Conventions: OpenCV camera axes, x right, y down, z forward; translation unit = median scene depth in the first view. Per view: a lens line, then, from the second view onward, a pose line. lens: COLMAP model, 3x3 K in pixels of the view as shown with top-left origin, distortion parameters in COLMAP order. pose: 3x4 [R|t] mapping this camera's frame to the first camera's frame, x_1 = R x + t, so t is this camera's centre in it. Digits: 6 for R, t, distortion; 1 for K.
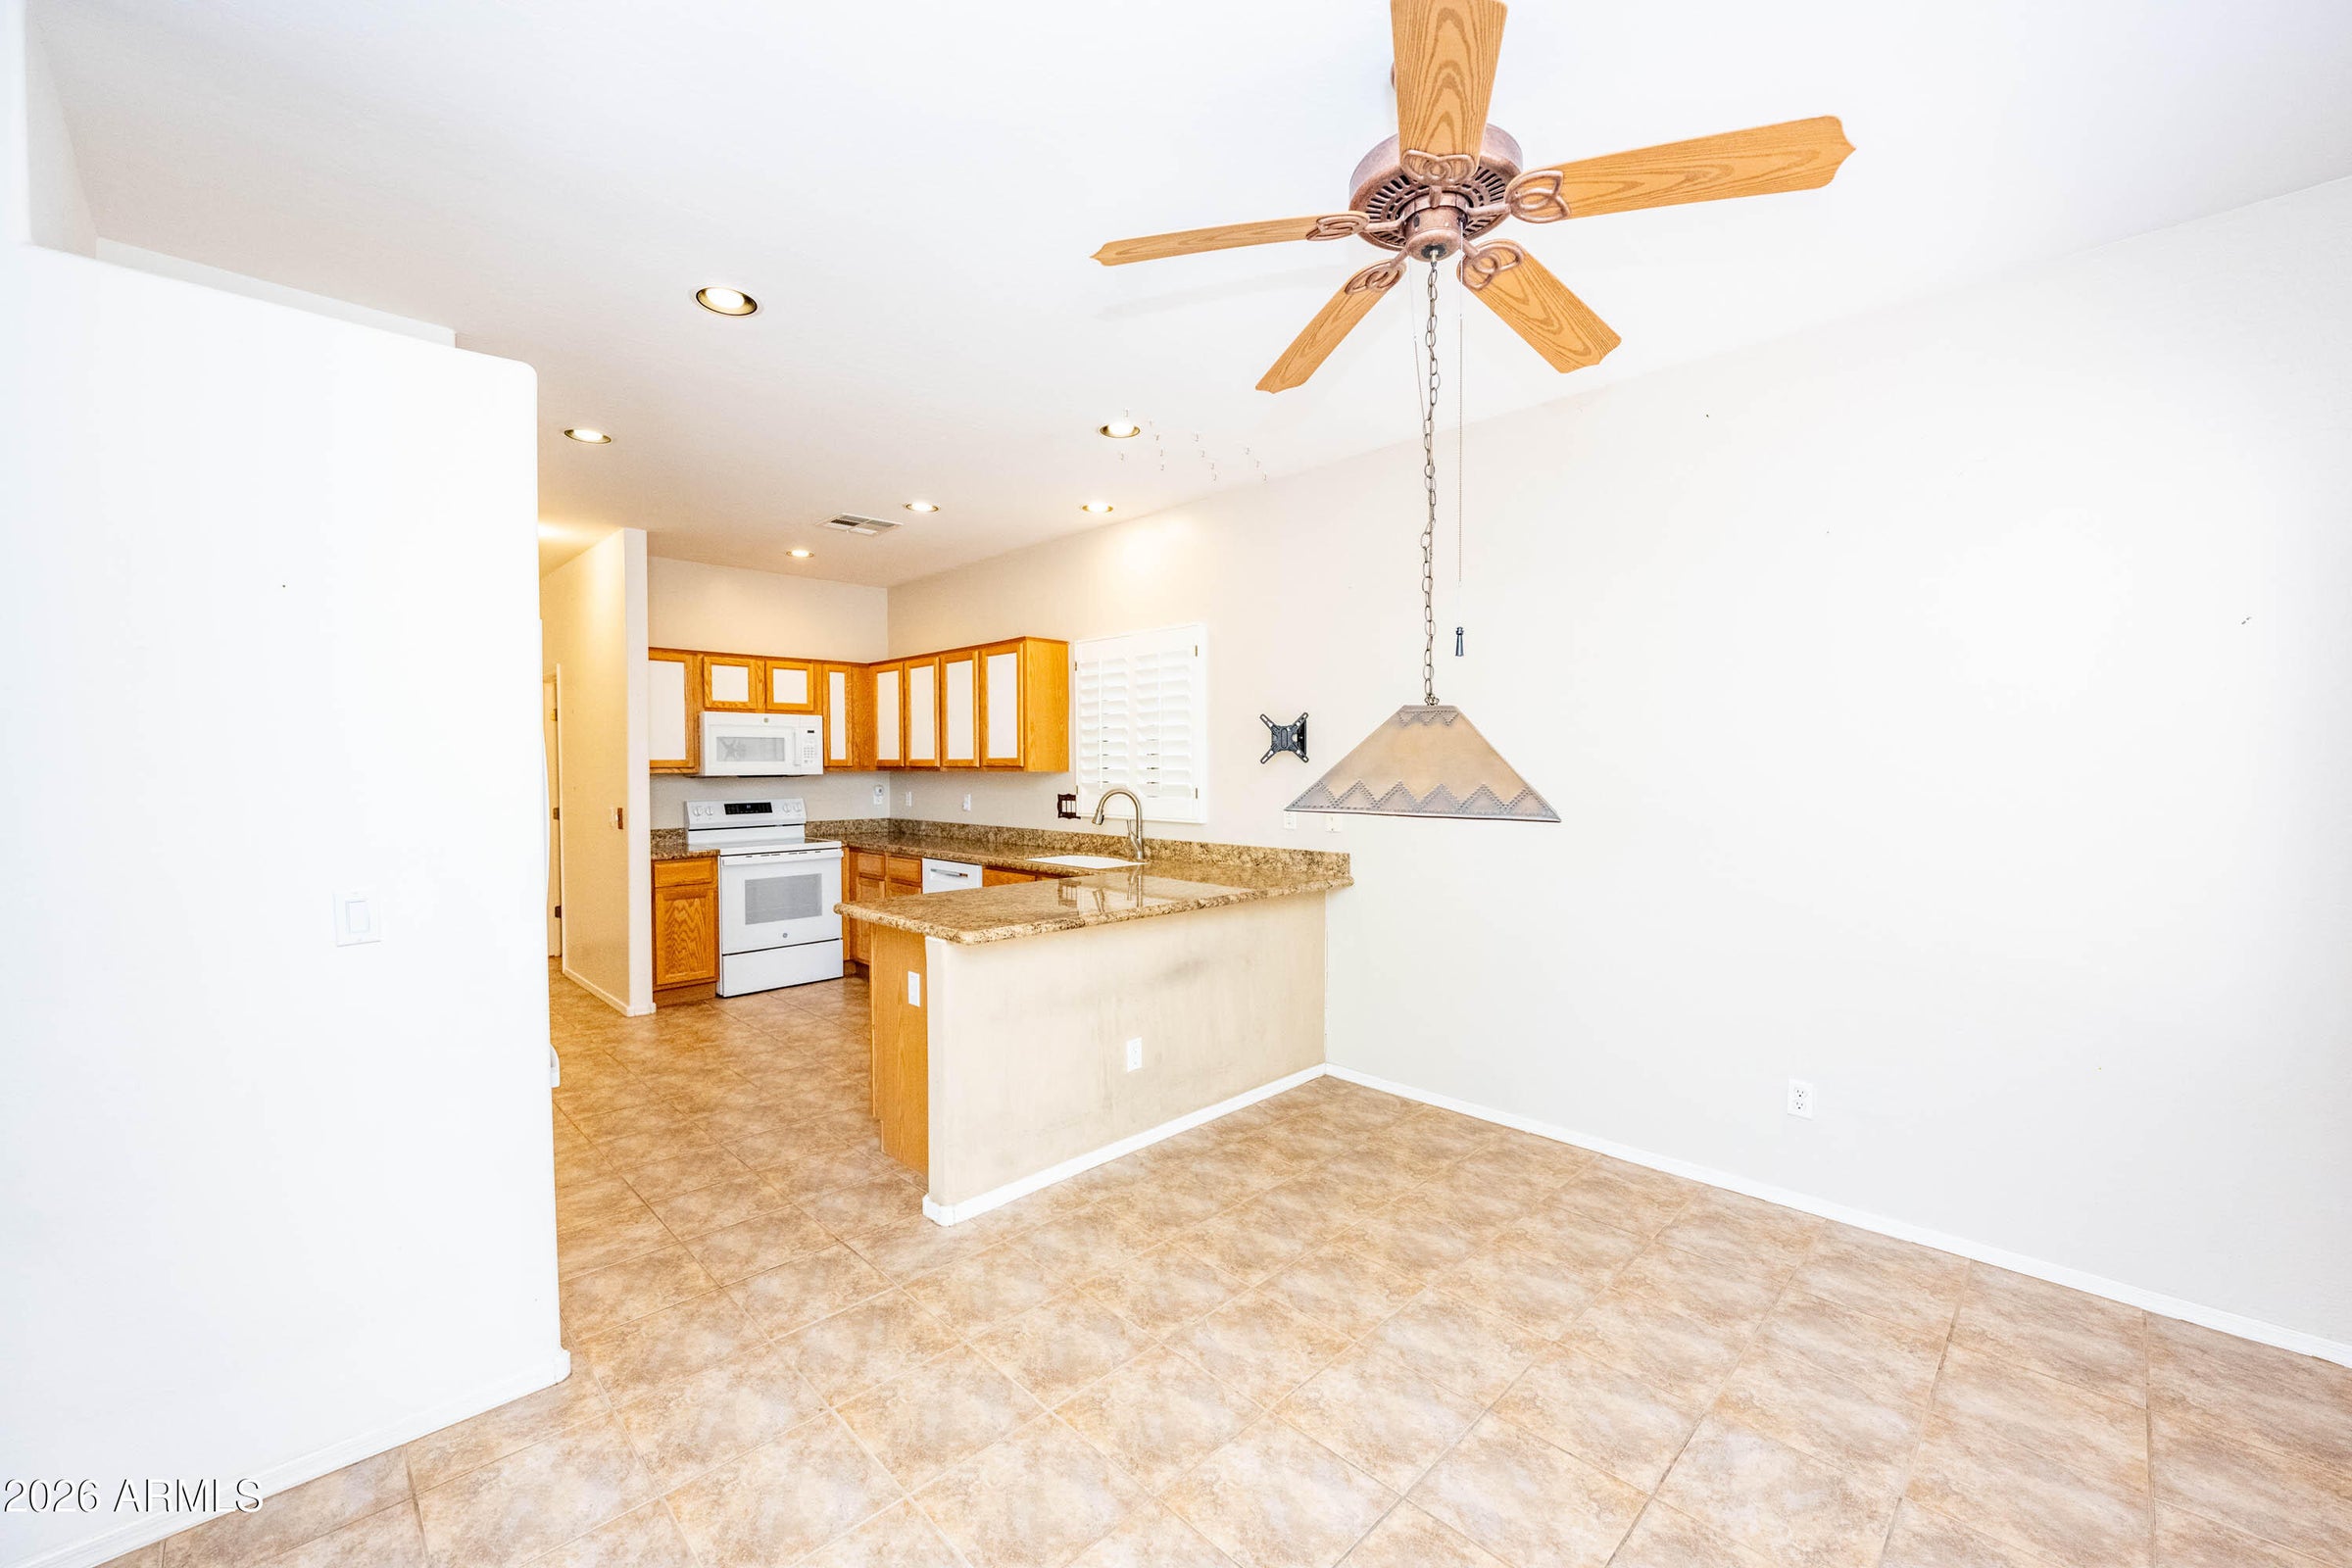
lens RADIAL K [[933.7, 0, 1176.0], [0, 933.7, 784.0], [0, 0, 1]] dist [-0.000481, -0.000072]
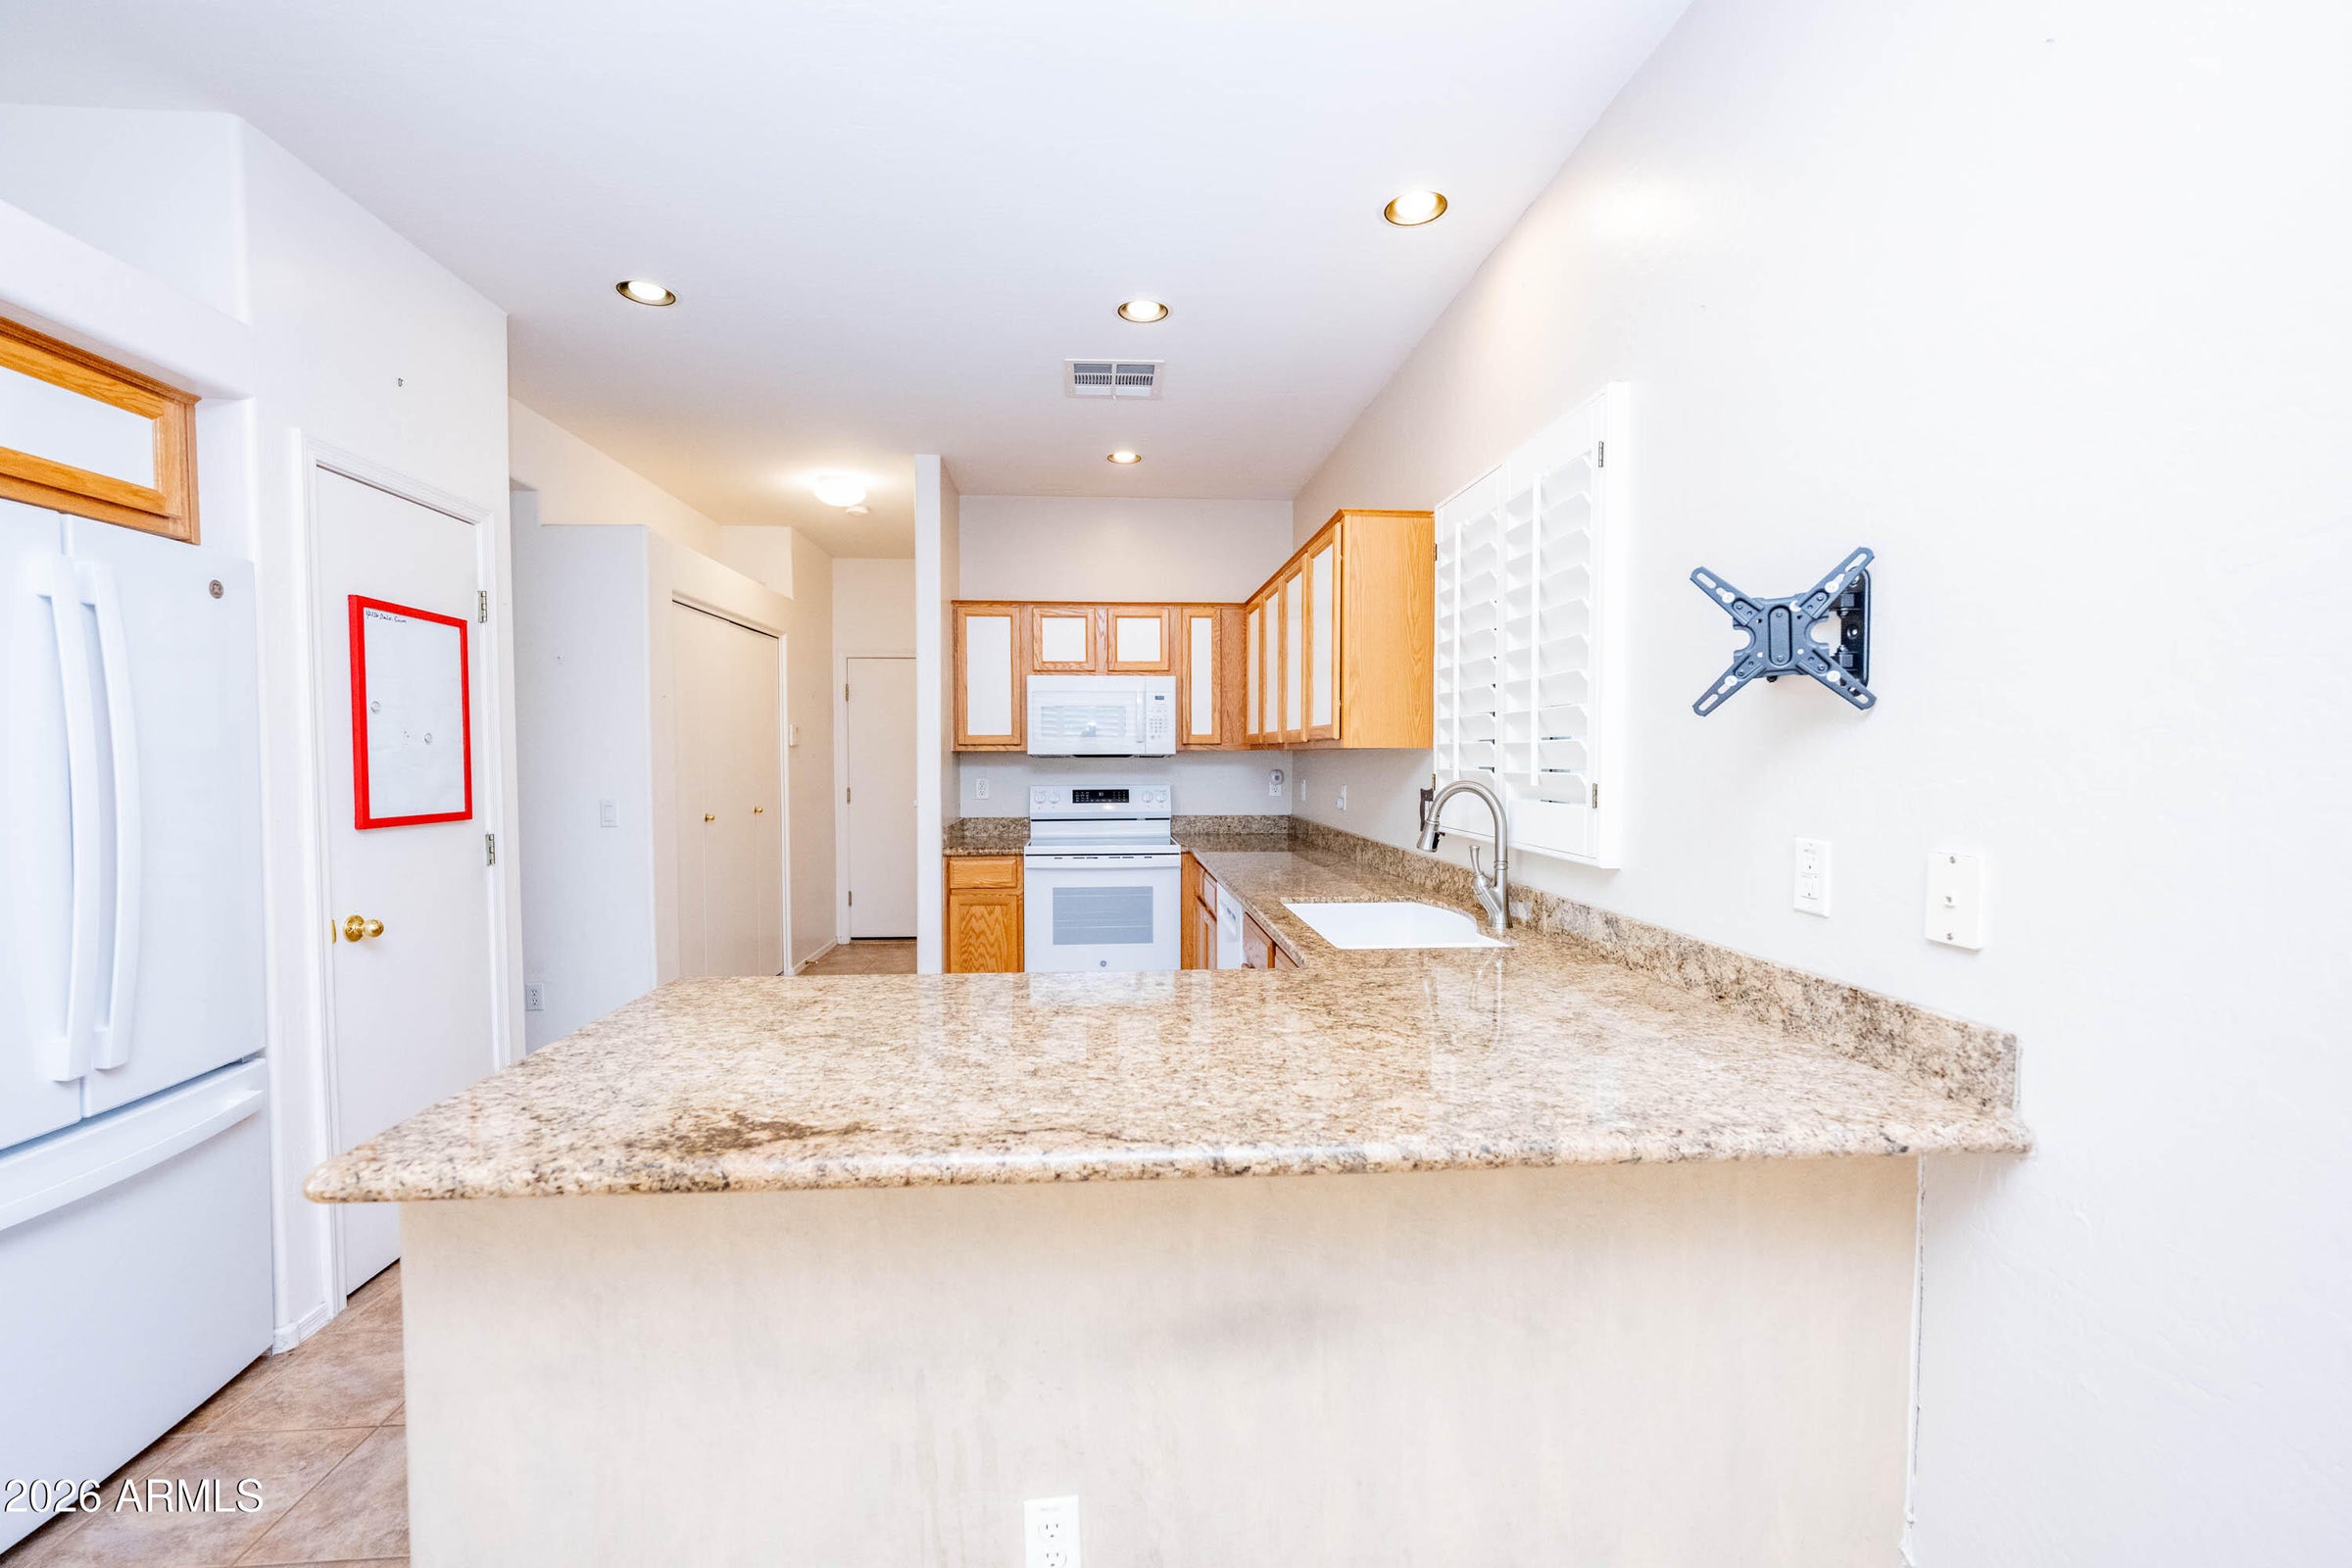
lens RADIAL K [[950.5, 0, 1171.4], [0, 950.5, 788.3], [0, 0, 1]] dist [-0.001789, 0.000022]
pose [[0.764977, 0.026754, -0.643501, 0.131109], [-0.016131, 0.999619, 0.022383, 0.000133], [0.643855, -0.006742, 0.765118, 0.475812]]
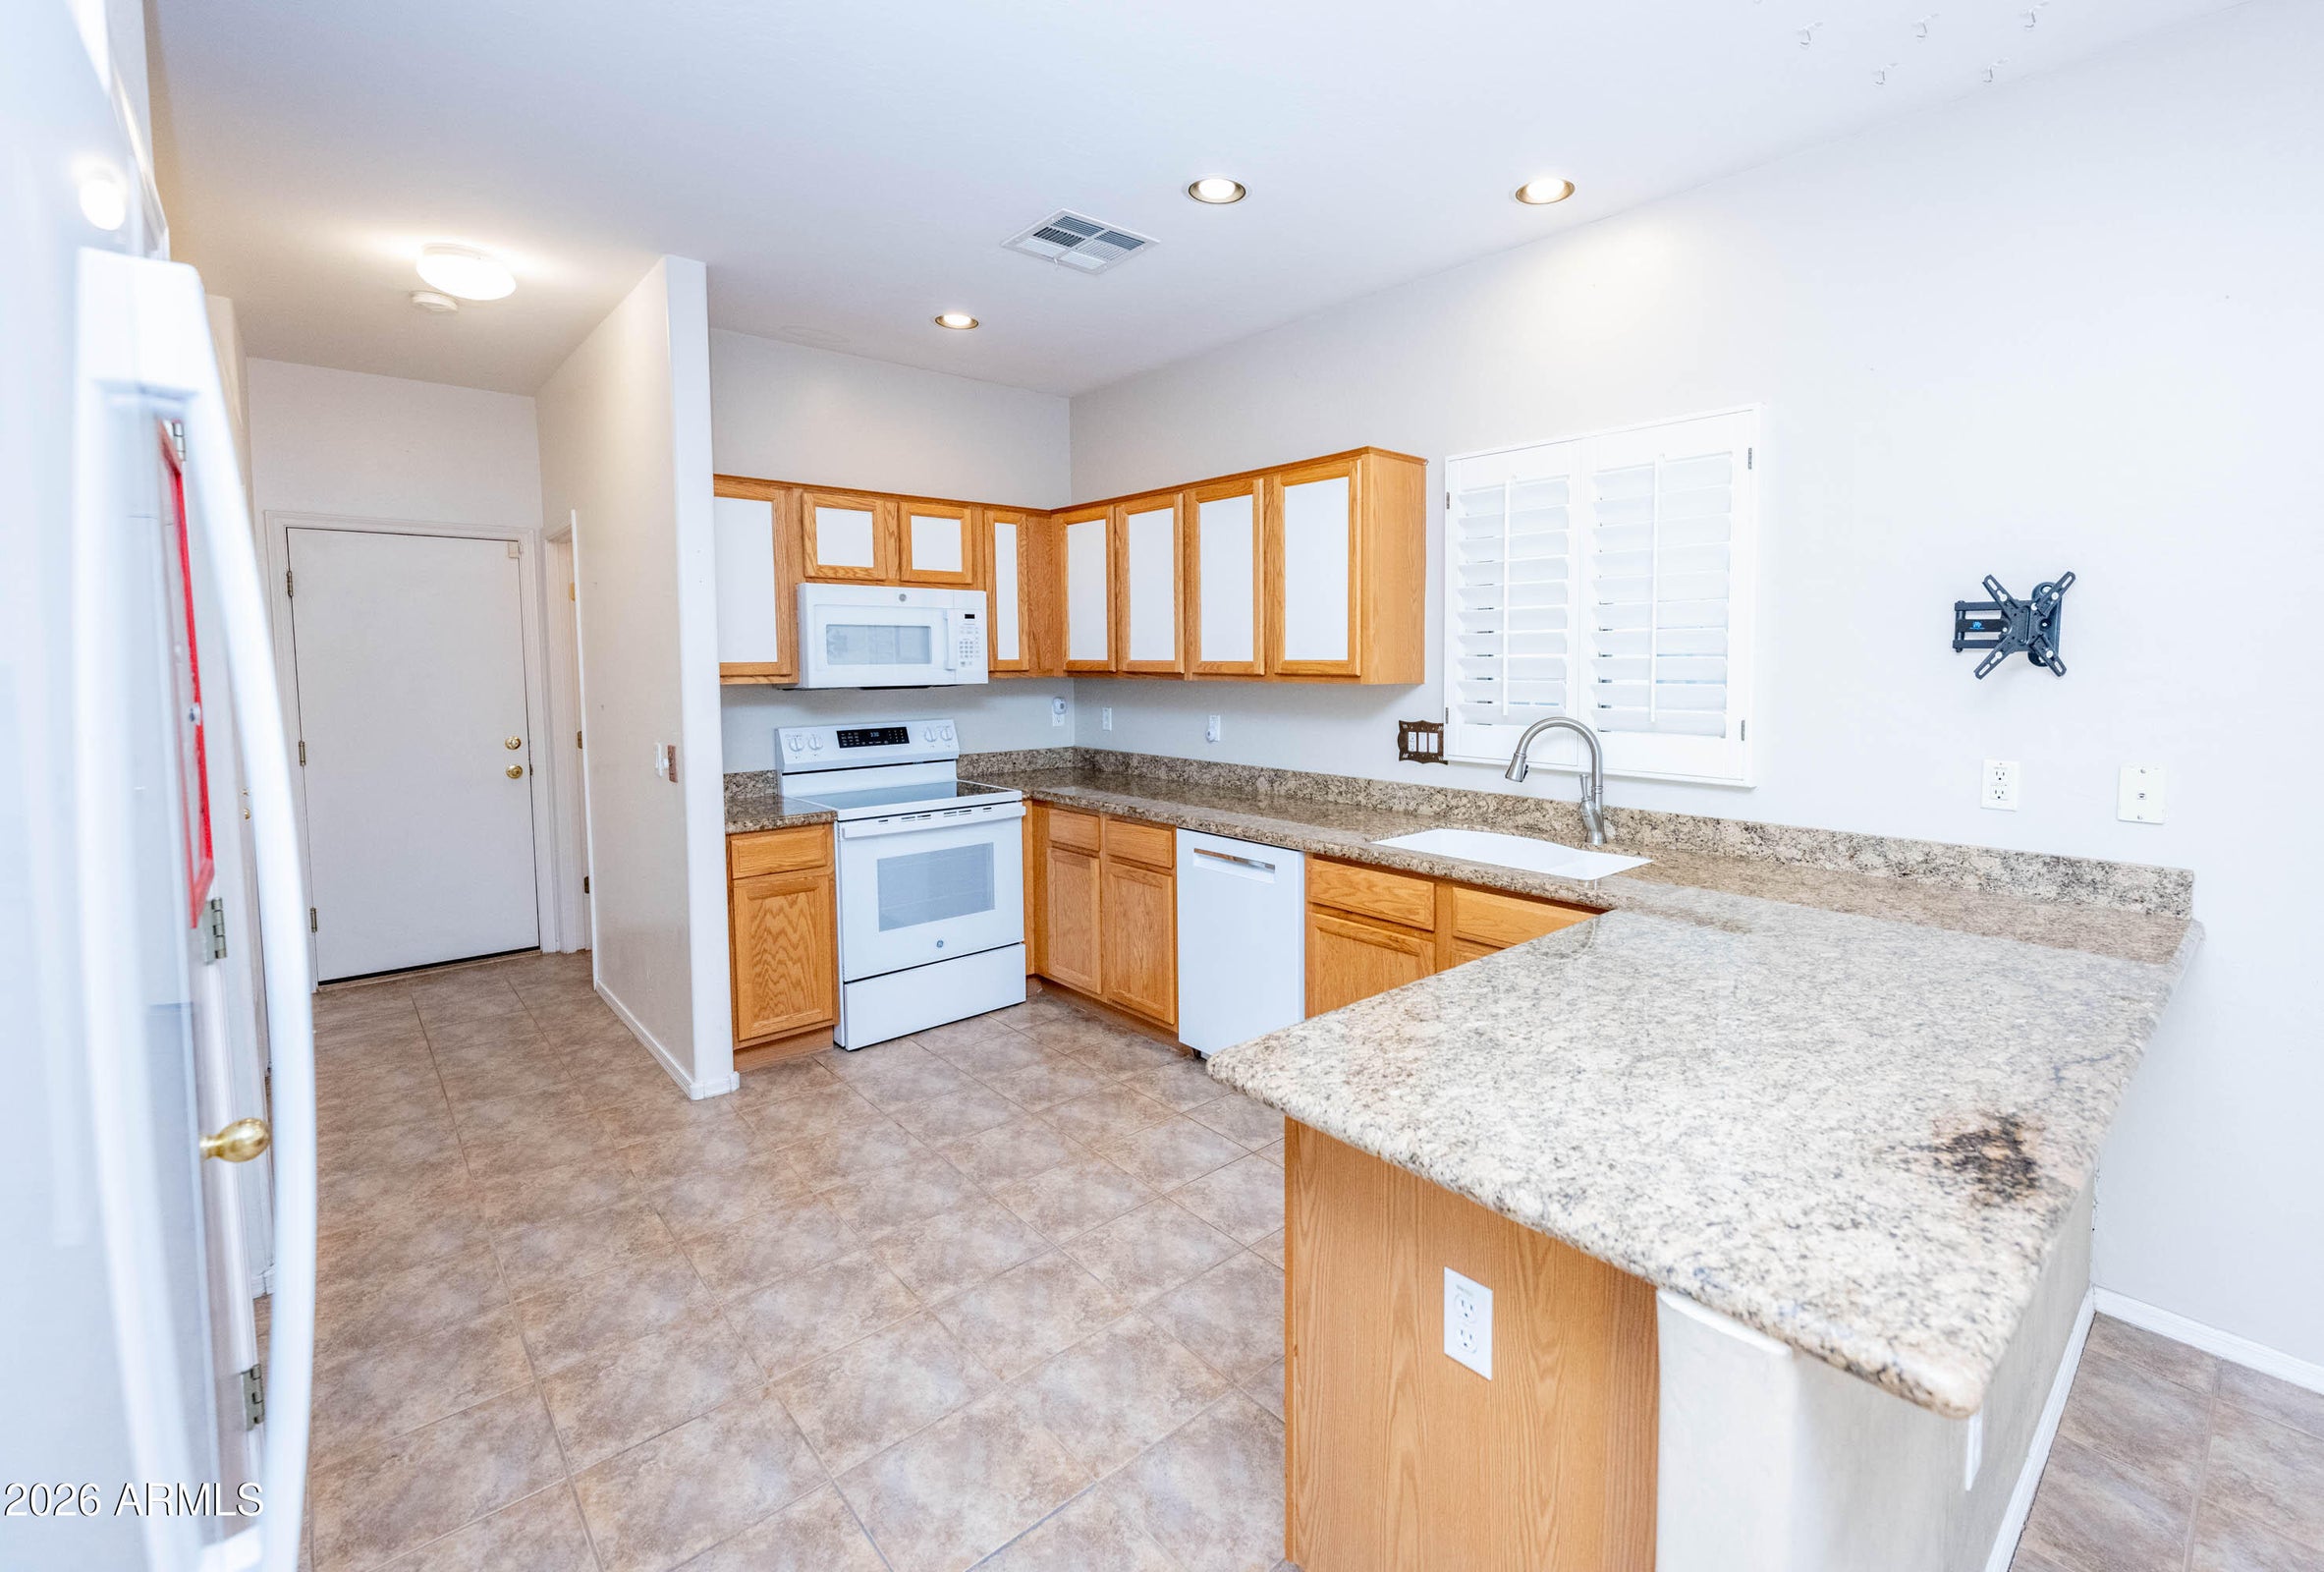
lens RADIAL K [[1001.1, 0, 1256.7], [0, 1001.1, 721.7], [0, 0, 1]] dist [-0.003071, -0.000136]
pose [[0.999827, 0.001739, -0.018510, -0.210924], [-0.000917, 0.999016, 0.044346, -0.017154], [0.018569, -0.044322, 0.998845, 0.370675]]
